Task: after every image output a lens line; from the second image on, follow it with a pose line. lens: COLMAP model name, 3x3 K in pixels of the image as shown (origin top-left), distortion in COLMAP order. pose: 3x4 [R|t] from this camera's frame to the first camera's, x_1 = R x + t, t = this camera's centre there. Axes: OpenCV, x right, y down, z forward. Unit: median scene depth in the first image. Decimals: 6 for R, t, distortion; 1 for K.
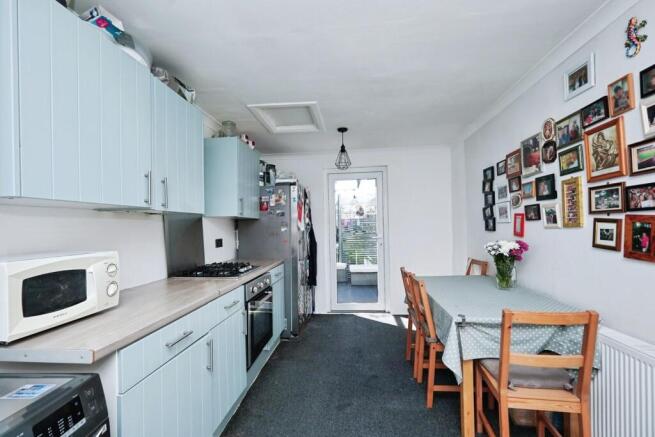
lens RADIAL K [[300.9, 0, 315.9], [0, 300.9, 226.0], [0, 0, 1]] dist [-0.009038, 0.003154]
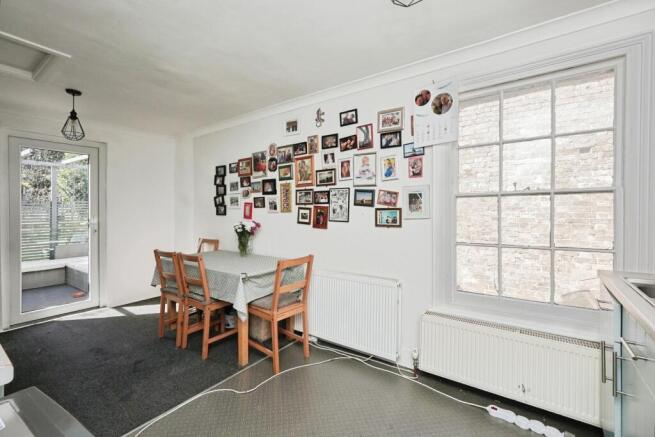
lens RADIAL K [[300.9, 0, 325.0], [0, 300.9, 214.1], [0, 0, 1]] dist [-0.009038, 0.003154]
pose [[0.480660, 0.009893, 0.876851, -0.483327], [-0.010729, 0.999928, -0.005401, 0.020572], [-0.876841, -0.006812, 0.480731, -0.008145]]
